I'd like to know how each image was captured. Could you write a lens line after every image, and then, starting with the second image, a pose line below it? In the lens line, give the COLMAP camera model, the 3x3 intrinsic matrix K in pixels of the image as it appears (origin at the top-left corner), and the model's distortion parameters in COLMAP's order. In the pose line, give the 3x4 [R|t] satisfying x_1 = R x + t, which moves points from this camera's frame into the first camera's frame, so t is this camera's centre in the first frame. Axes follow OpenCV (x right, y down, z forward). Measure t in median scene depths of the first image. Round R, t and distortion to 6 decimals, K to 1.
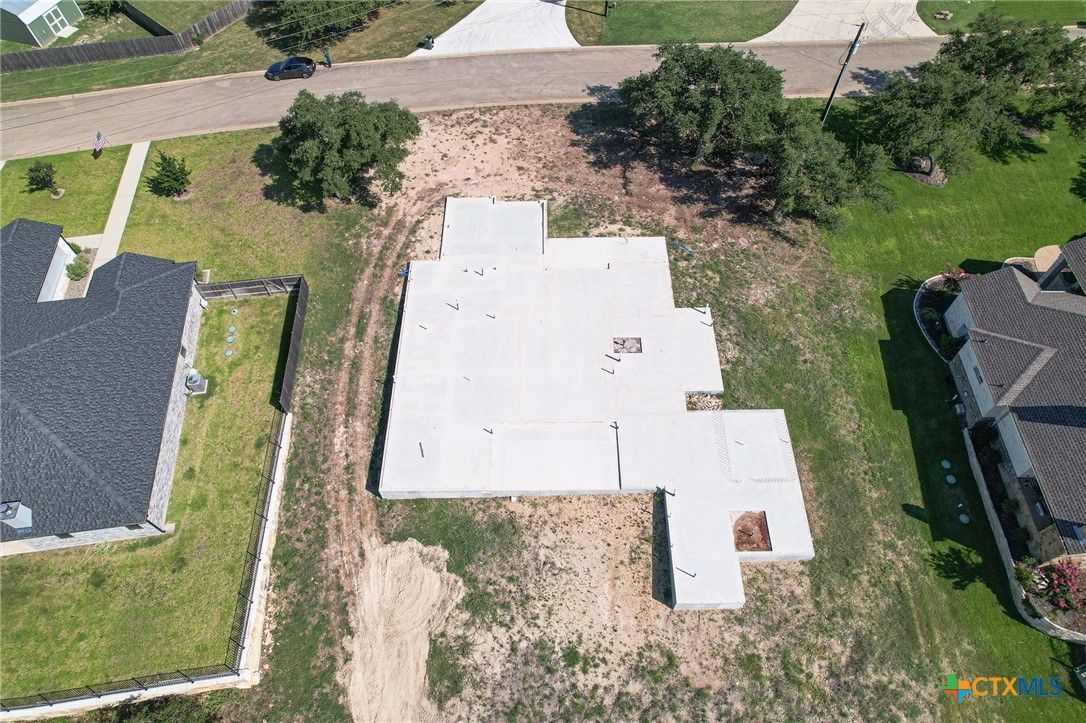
lens RADIAL K [[694.6, 0, 543.1], [0, 694.6, 357.1], [0, 0, 1]] dist [-0.074385, 0.062943]
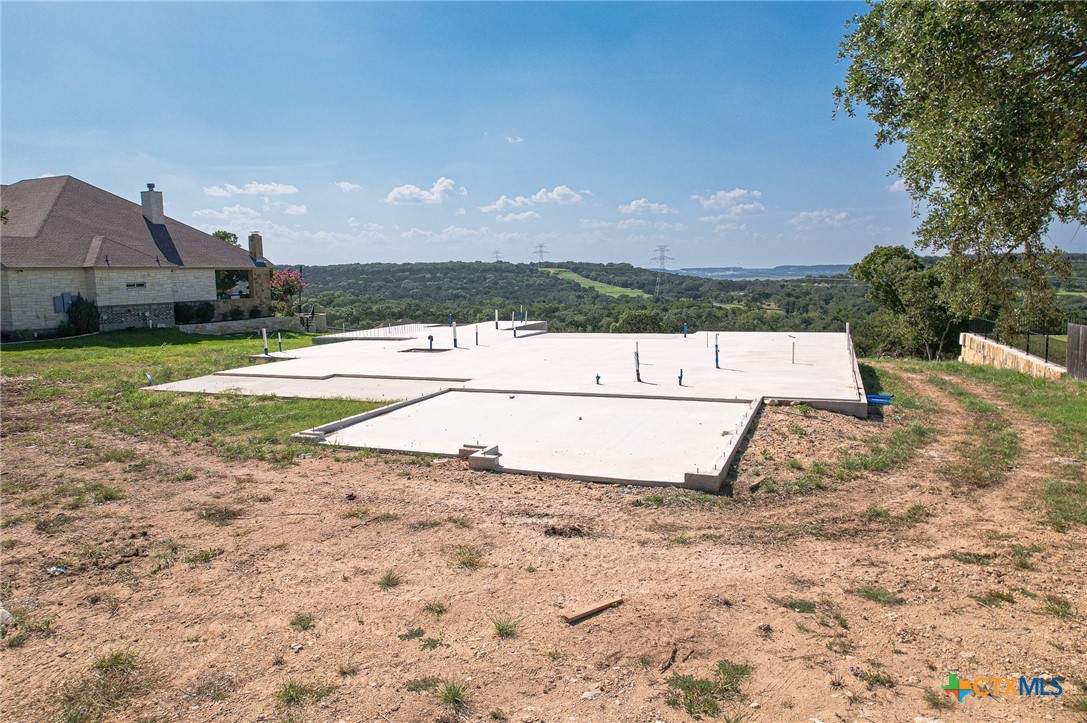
lens RADIAL K [[737.4, 0, 543.5], [0, 737.4, 361.5], [0, 0, 1]] dist [-0.052073, 0.021157]
pose [[-0.929504, -0.001899, 0.368807, -0.200112], [0.327324, 0.456537, 0.827305, -0.498050], [-0.169945, 0.889702, -0.423732, 1.274372]]
